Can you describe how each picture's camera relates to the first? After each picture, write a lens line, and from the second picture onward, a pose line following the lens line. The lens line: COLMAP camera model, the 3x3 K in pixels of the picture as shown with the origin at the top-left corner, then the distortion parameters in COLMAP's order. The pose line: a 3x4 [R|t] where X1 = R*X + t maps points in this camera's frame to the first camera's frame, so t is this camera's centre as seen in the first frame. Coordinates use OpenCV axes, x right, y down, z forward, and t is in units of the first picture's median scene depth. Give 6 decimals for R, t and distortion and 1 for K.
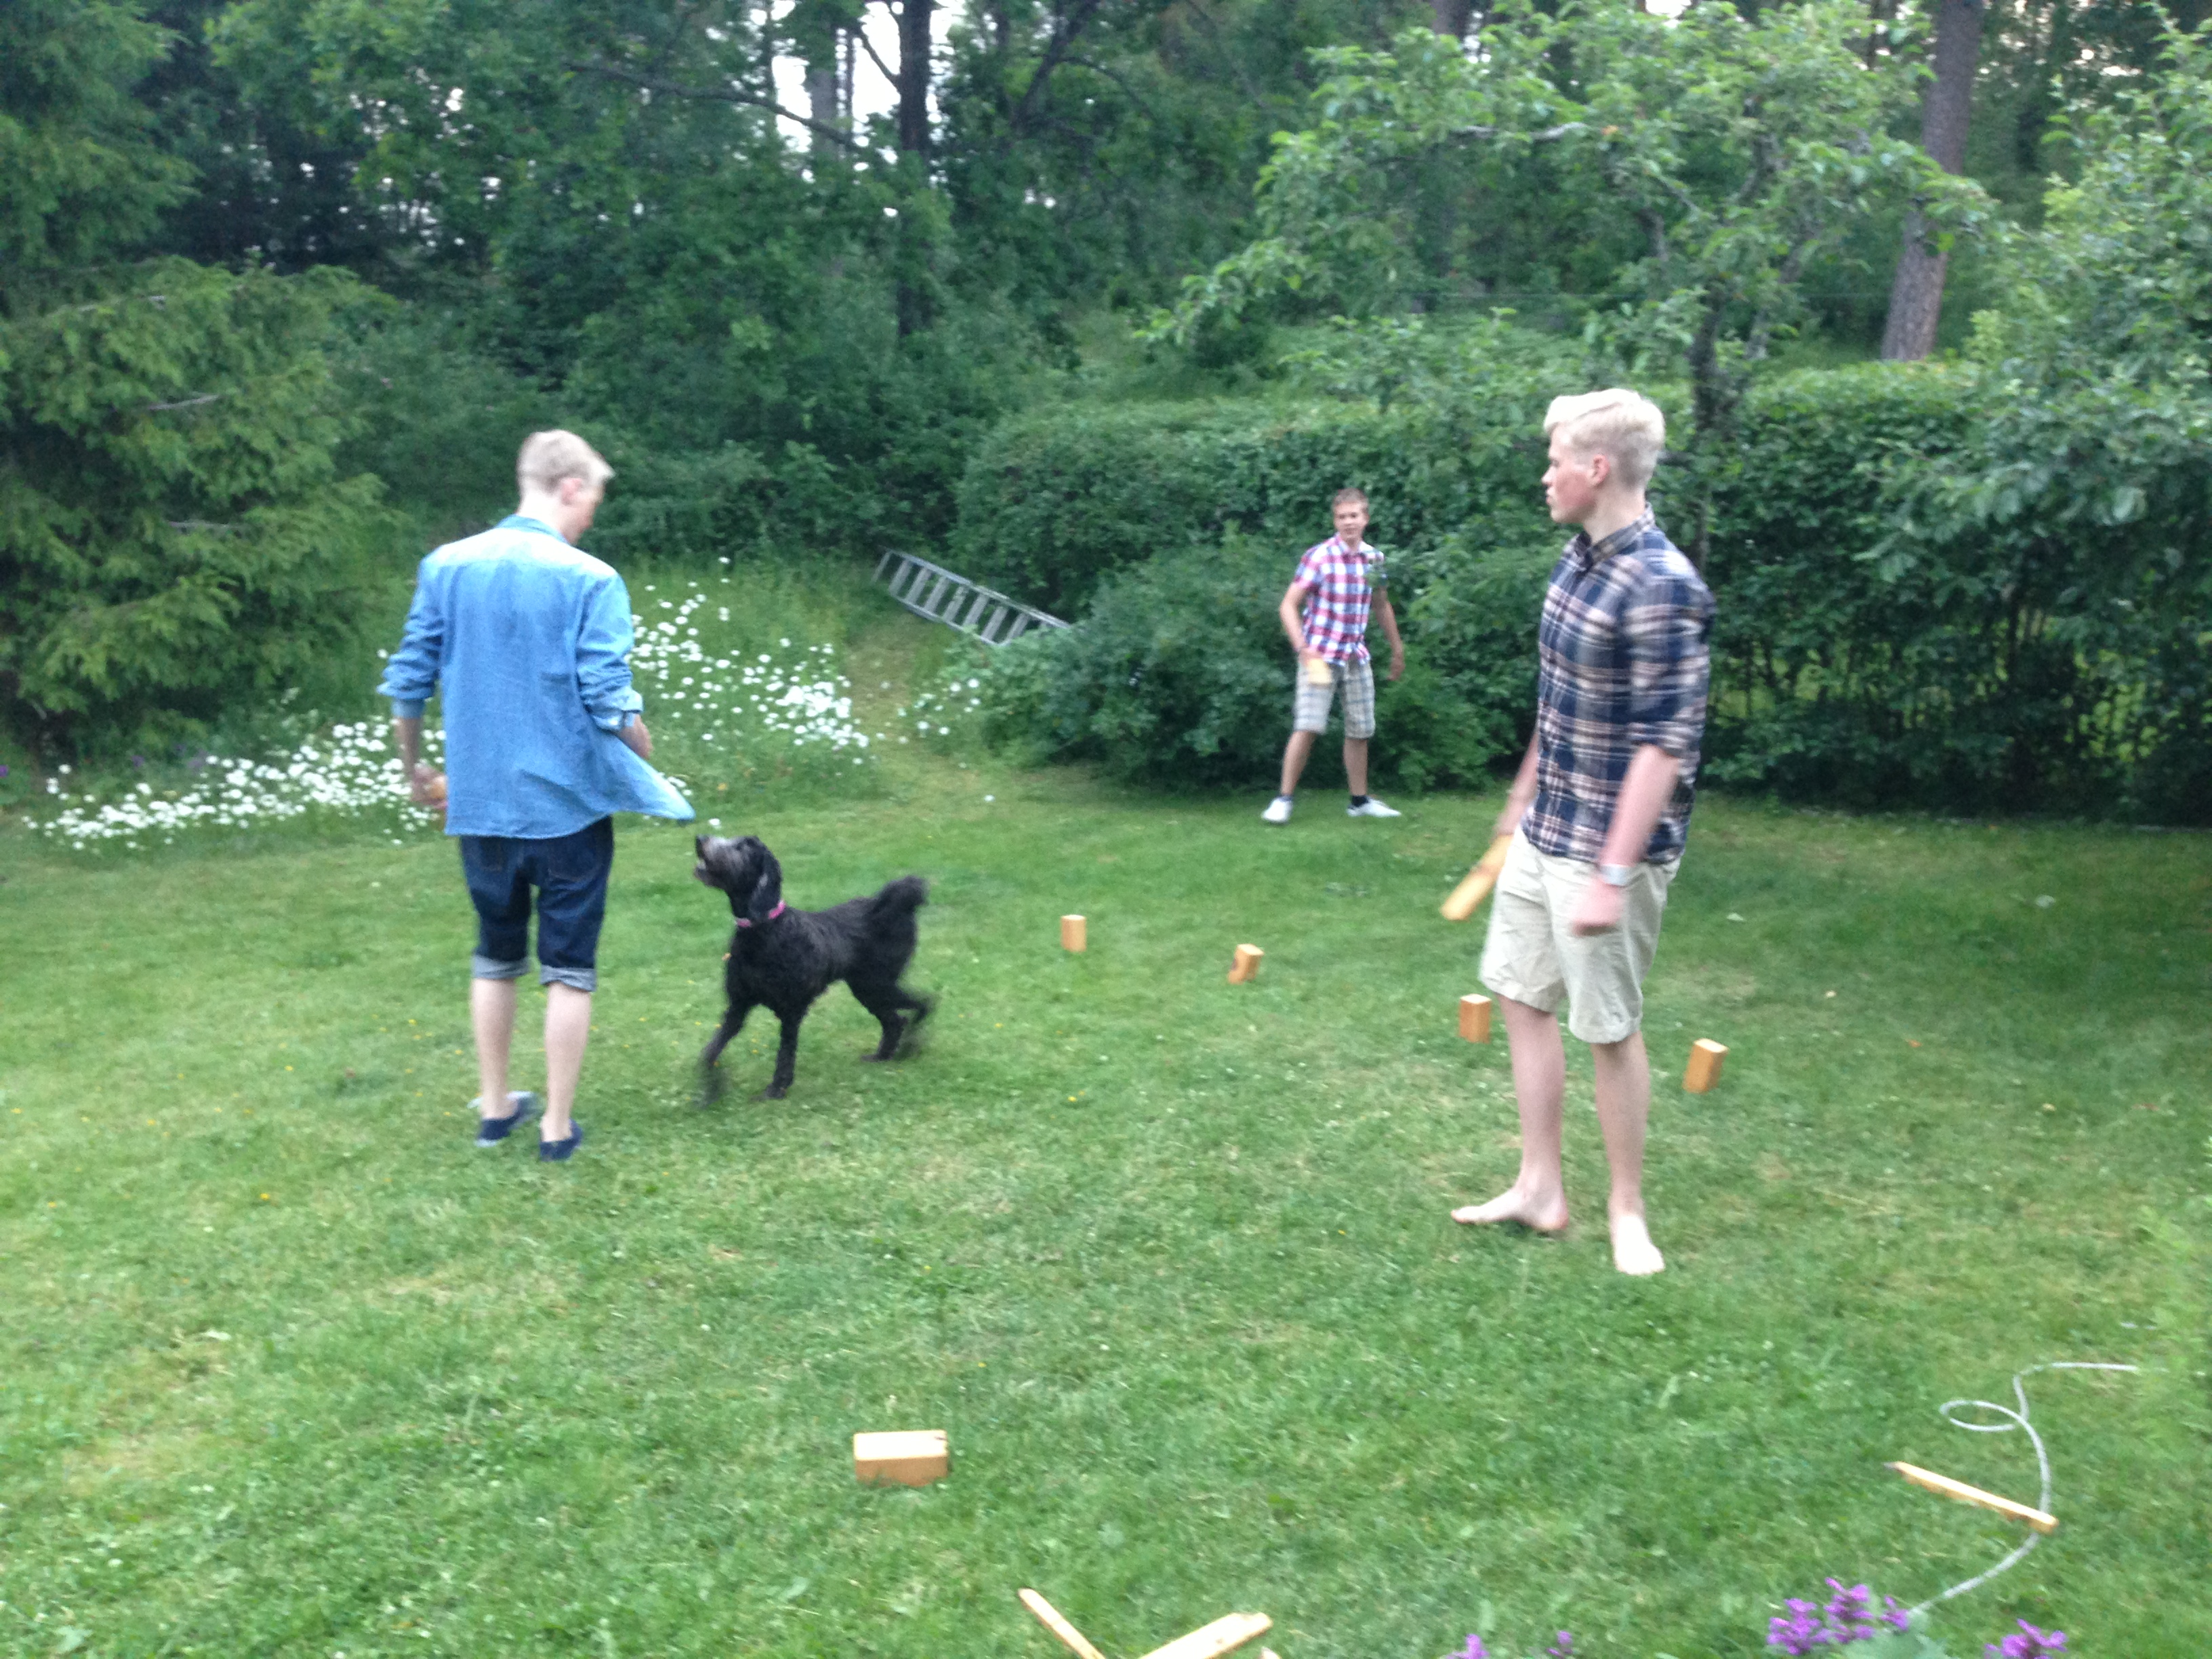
lens RADIAL K [[2062.0, 0, 1106.0], [0, 2062.0, 829.5], [0, 0, 1]] dist [0.144127, -0.267636]
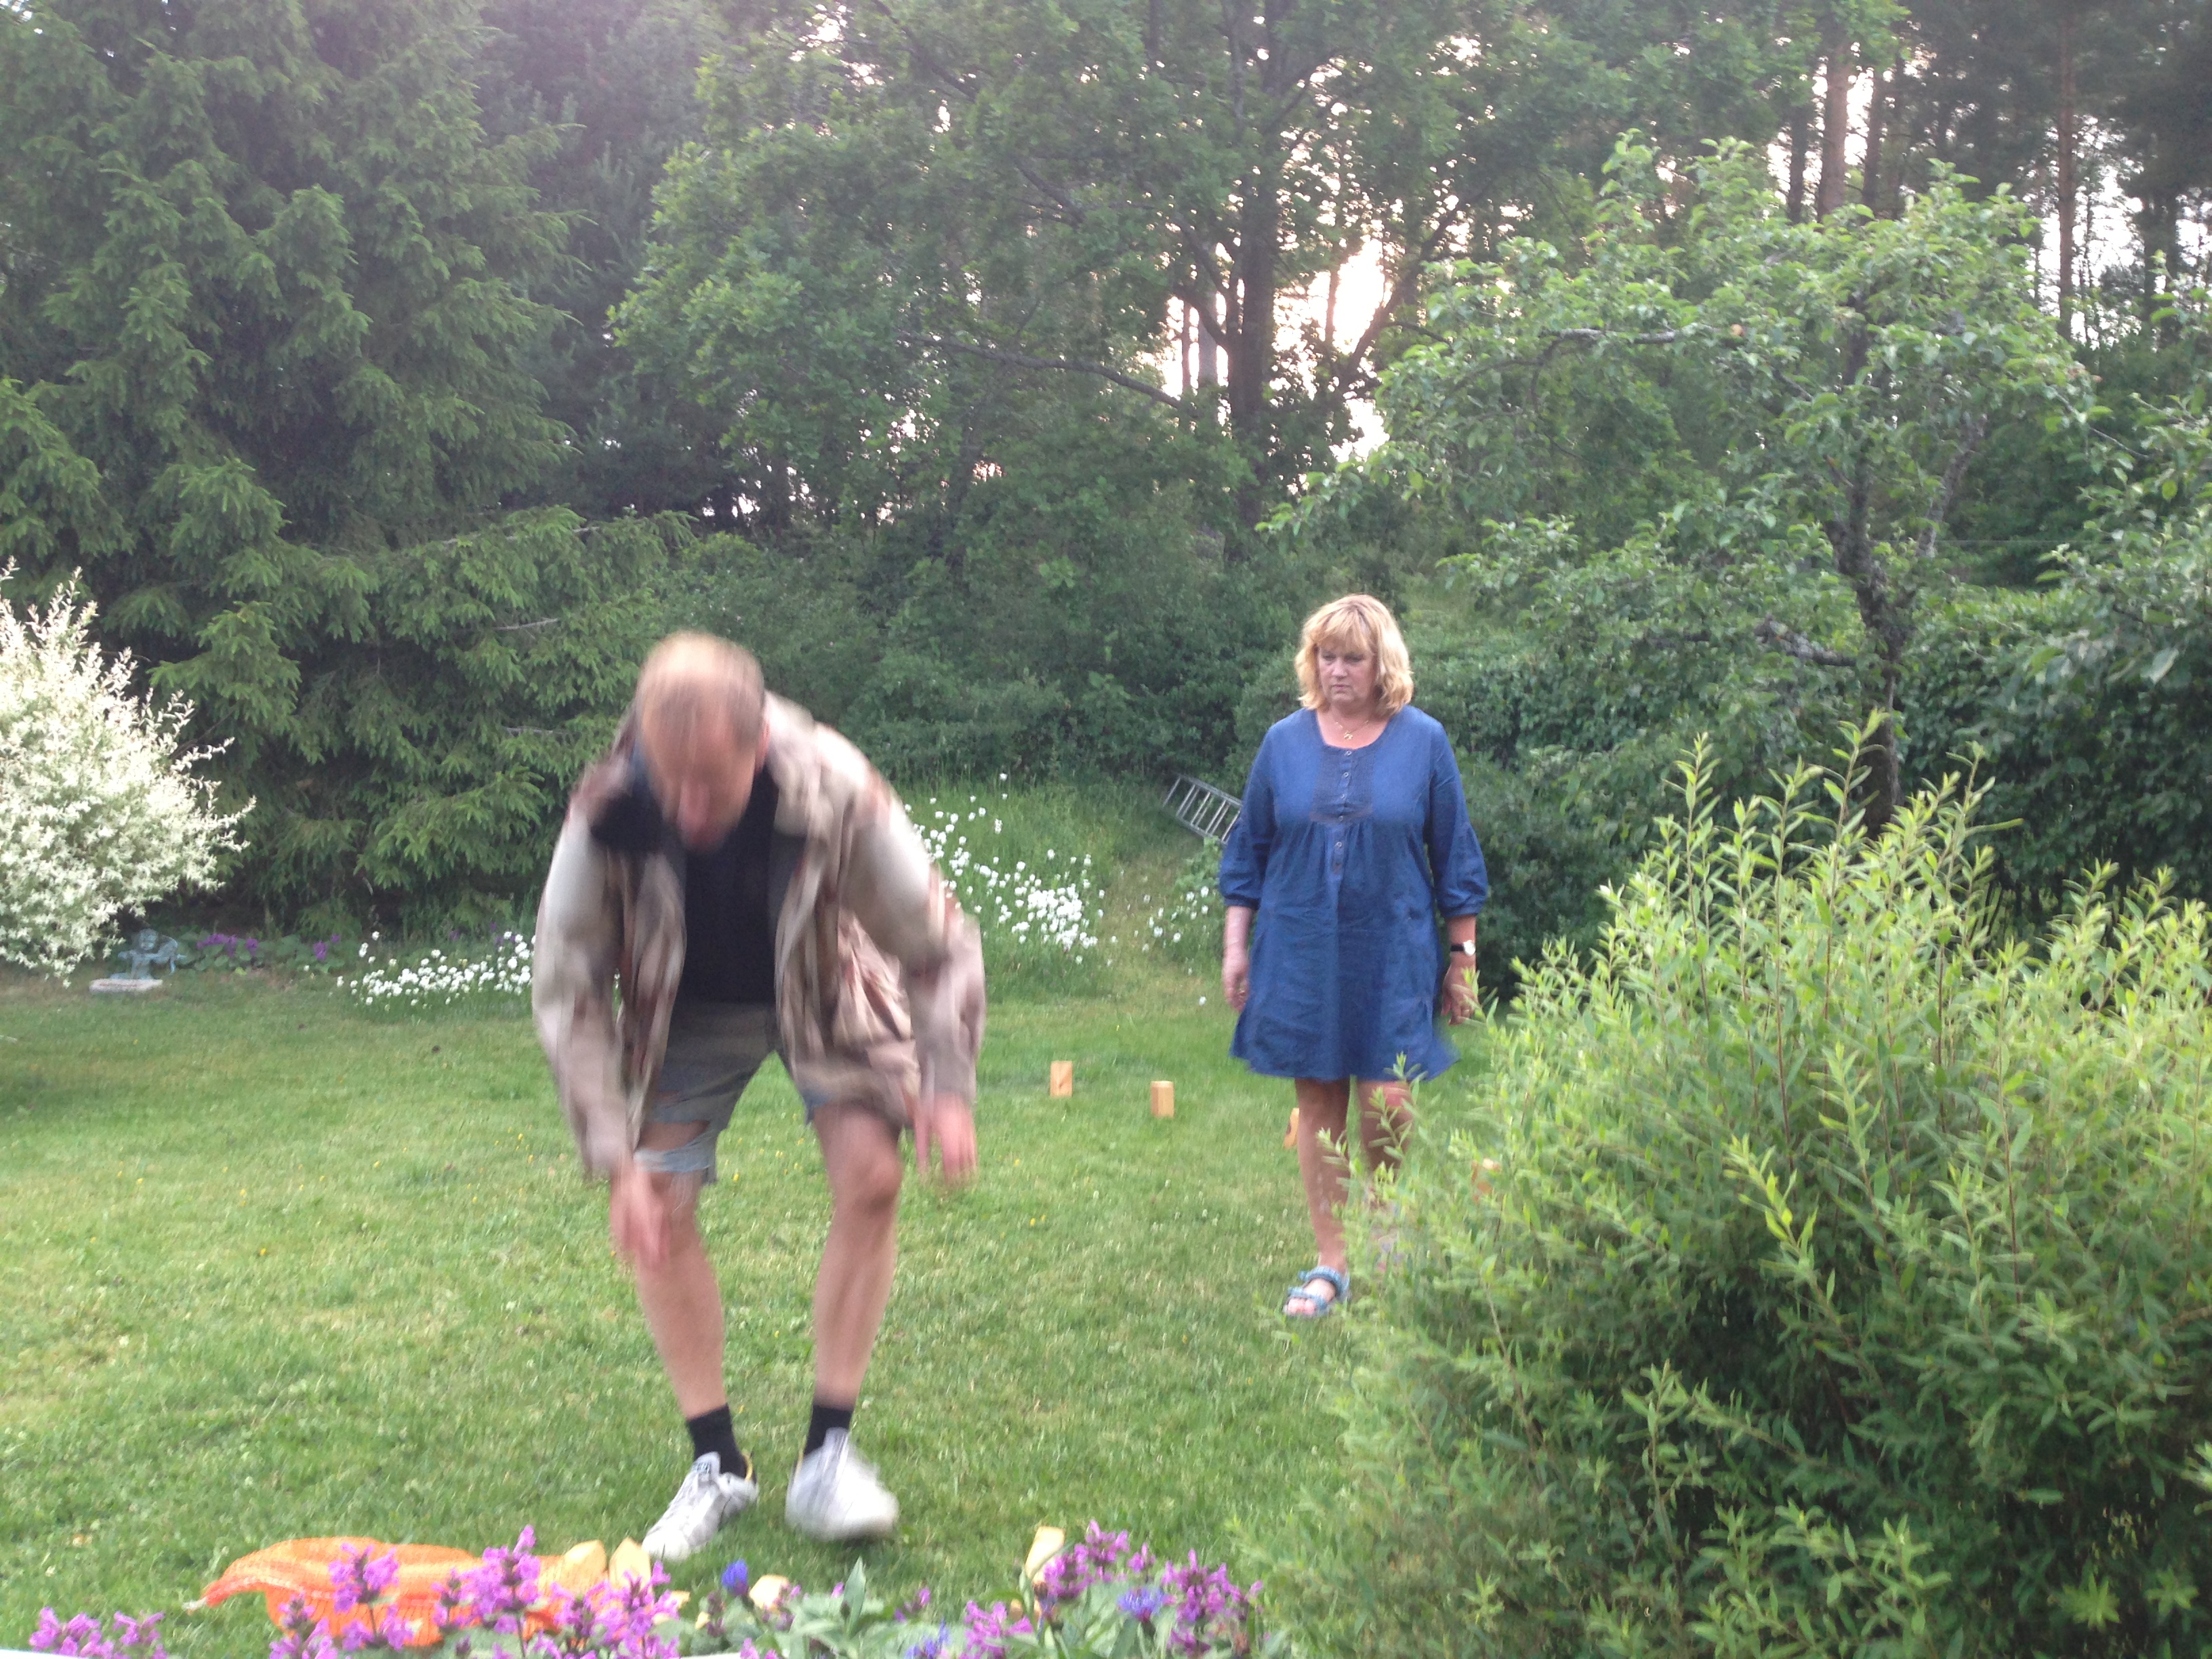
lens RADIAL K [[2065.7, 0, 1106.0], [0, 2065.7, 829.5], [0, 0, 1]] dist [0.141817, -0.271147]
pose [[0.974840, 0.024814, -0.221522, 0.117863], [-0.053724, 0.990644, -0.125454, 0.030992], [0.216337, 0.134199, 0.967052, -0.005071]]
